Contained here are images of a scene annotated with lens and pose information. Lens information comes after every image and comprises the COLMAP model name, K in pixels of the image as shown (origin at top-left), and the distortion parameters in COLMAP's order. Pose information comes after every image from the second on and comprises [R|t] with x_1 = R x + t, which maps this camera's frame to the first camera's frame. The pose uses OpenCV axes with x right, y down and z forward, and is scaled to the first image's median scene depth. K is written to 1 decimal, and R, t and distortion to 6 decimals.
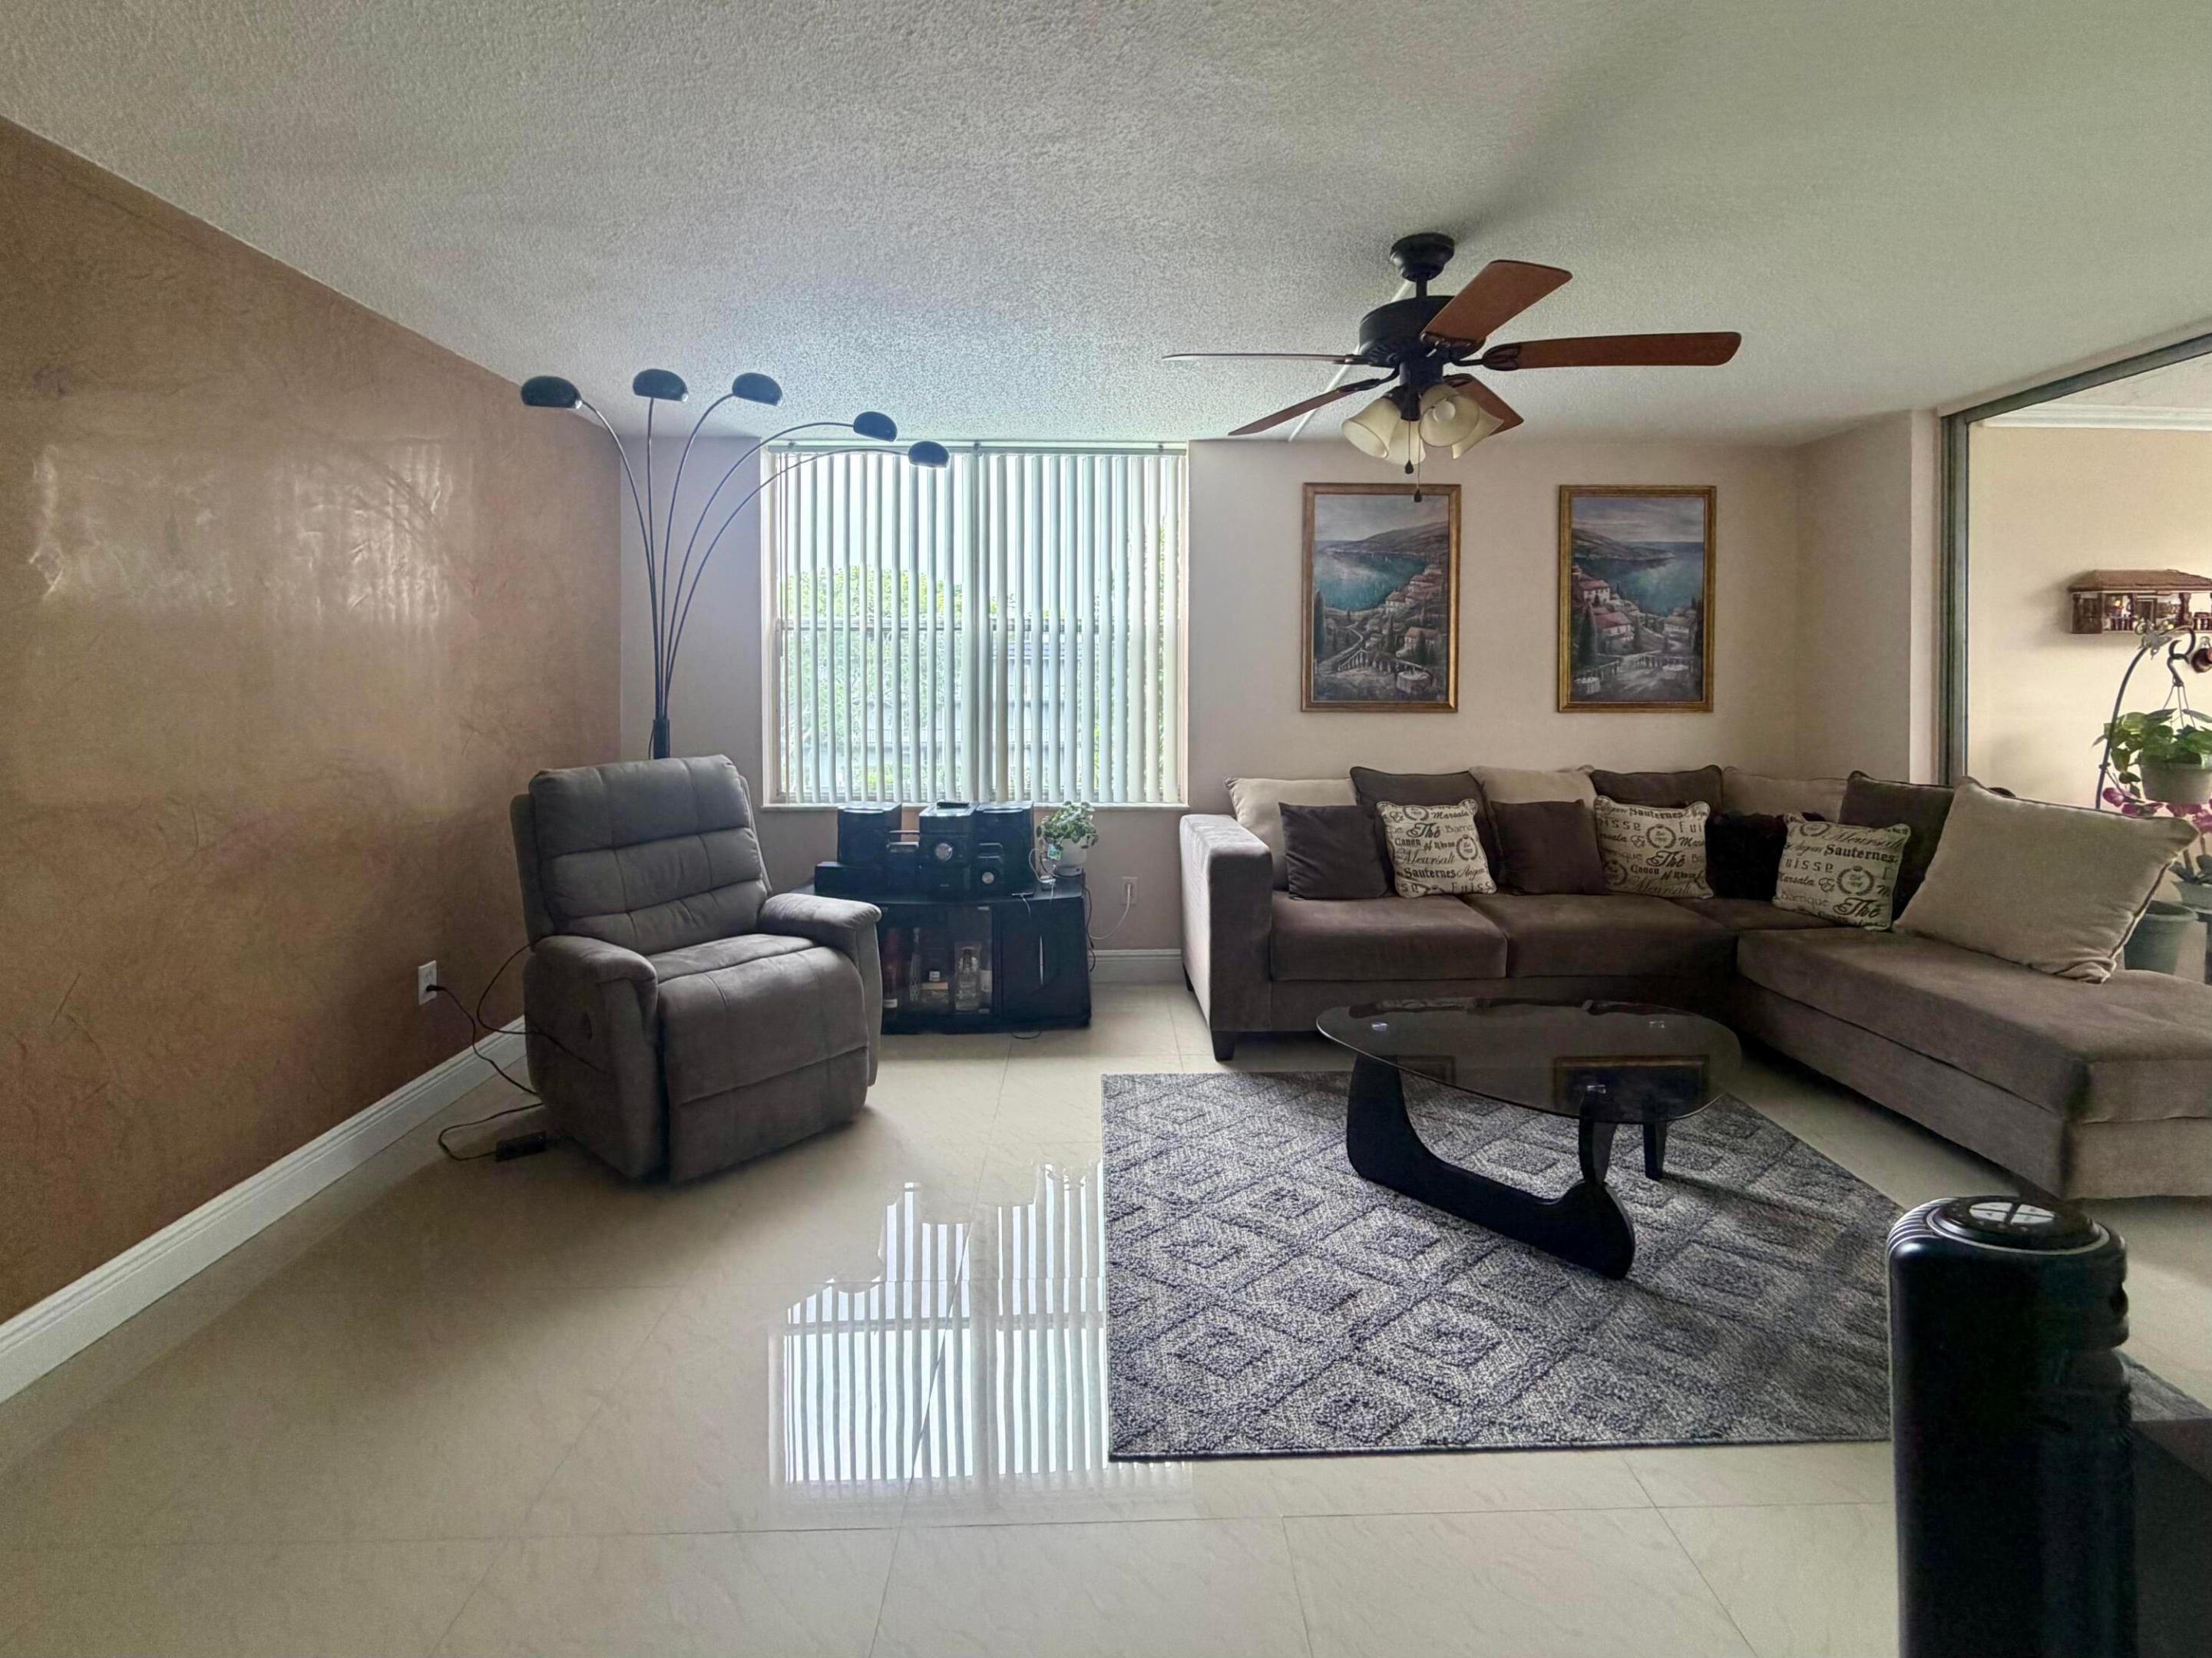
lens RADIAL K [[935.3, 0, 1120.5], [0, 935.3, 689.1], [0, 0, 1]] dist [-0.000060, 0.000388]
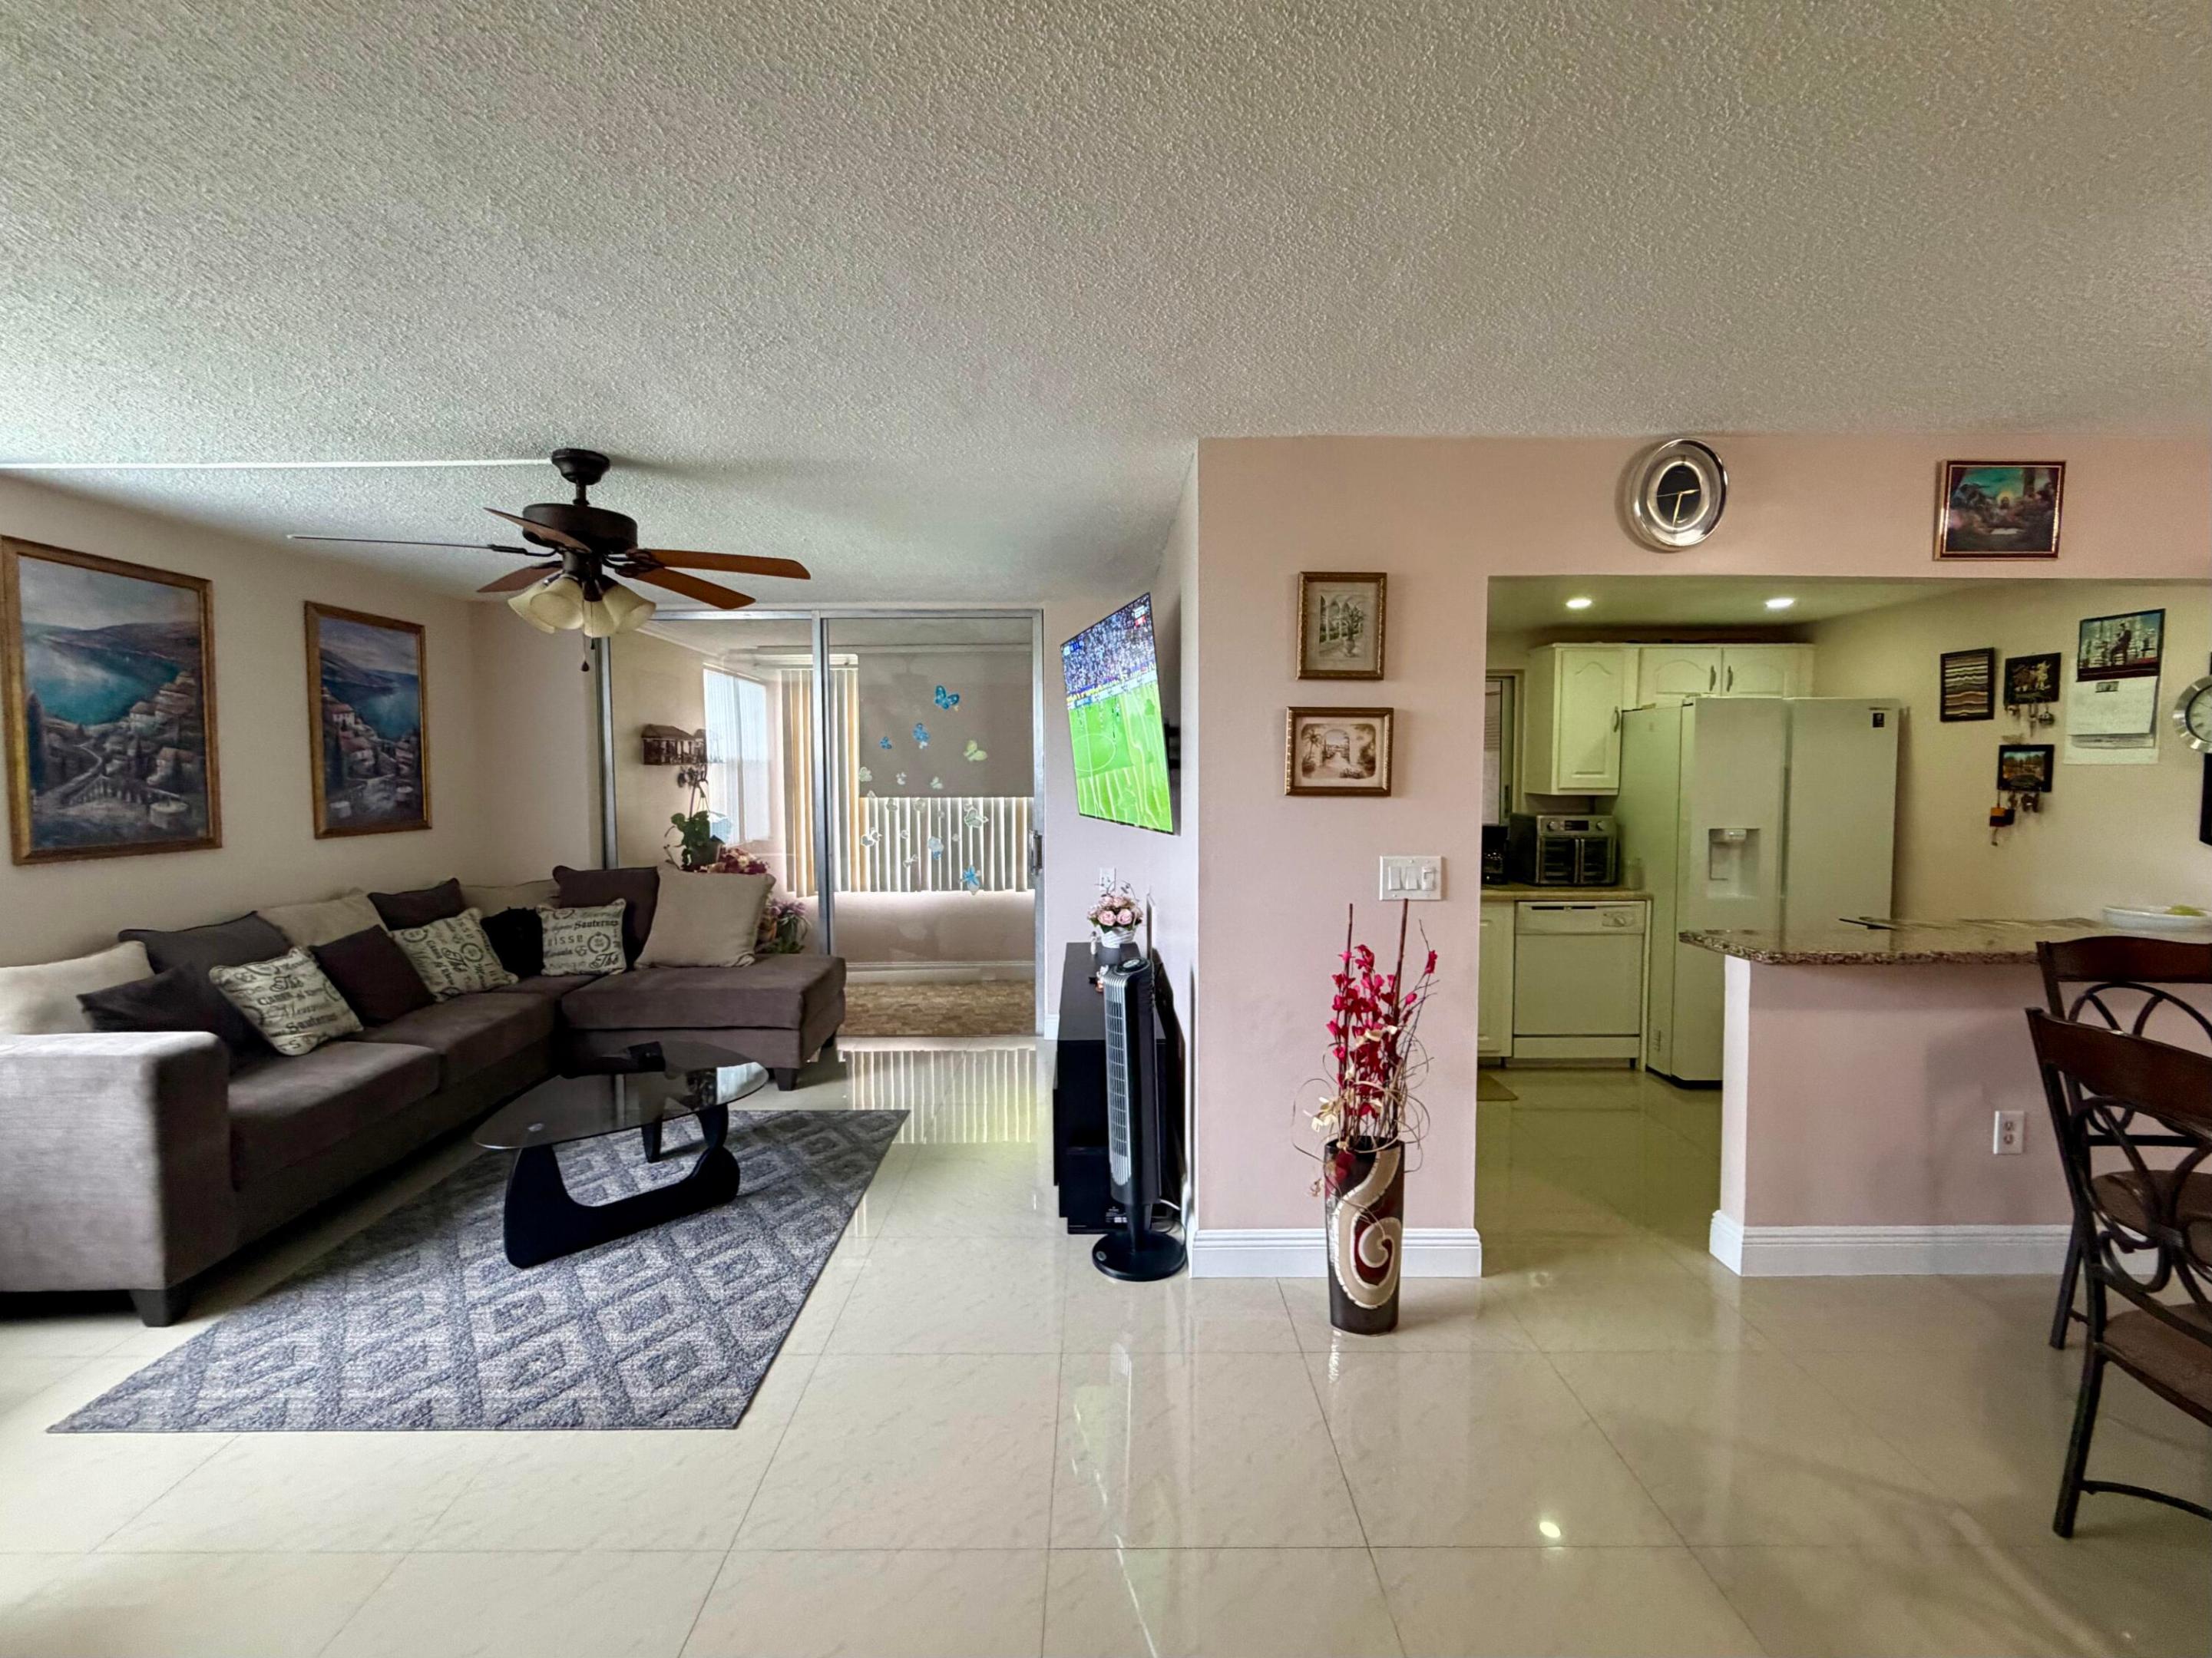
lens RADIAL K [[961.4, 0, 1100.5], [0, 961.4, 826.2], [0, 0, 1]] dist [0.003113, -0.000638]
pose [[0.023320, -0.060616, 0.997889, -0.535525], [0.014080, 0.998081, 0.060299, -0.039253], [-0.999629, 0.012644, 0.024129, 0.182493]]
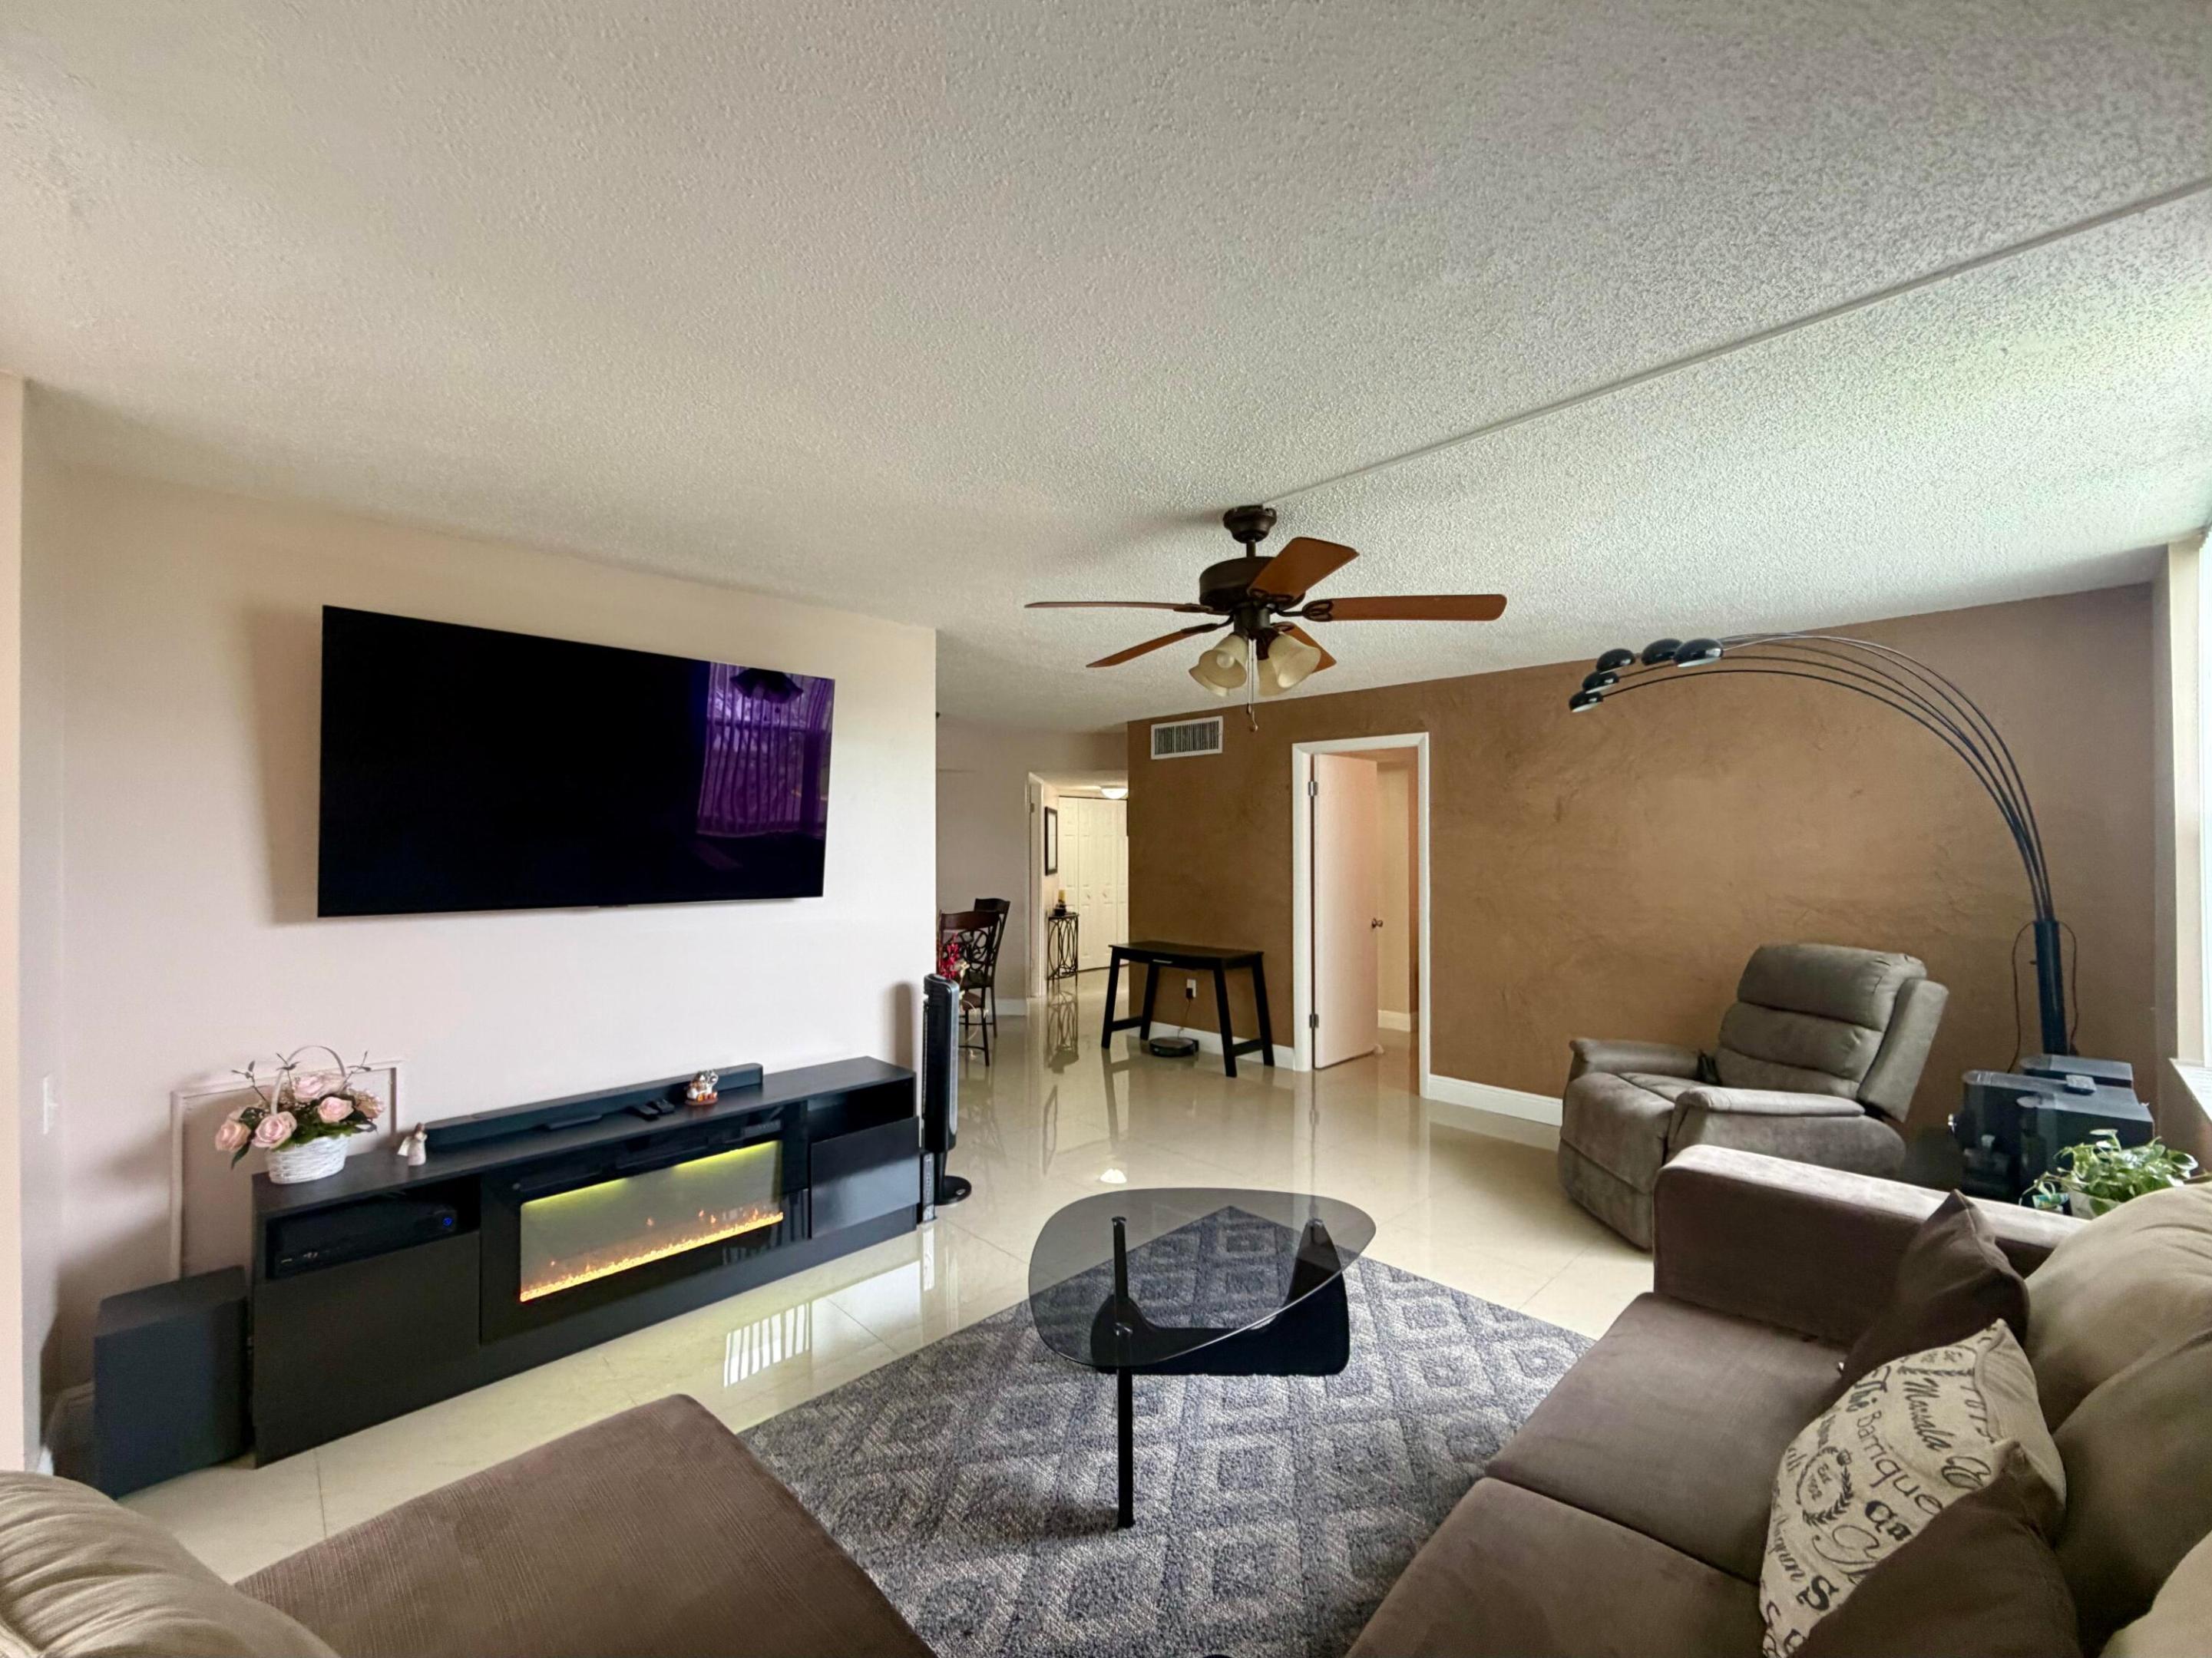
lens RADIAL K [[895.4, 0, 1082.5], [0, 895.4, 839.0], [0, 0, 1]] dist [-0.007392, 0.000035]
pose [[-0.751668, -0.001260, -0.659541, 0.714280], [-0.004540, 0.999984, 0.003264, -0.042213], [0.659527, 0.005448, -0.751662, 0.998908]]
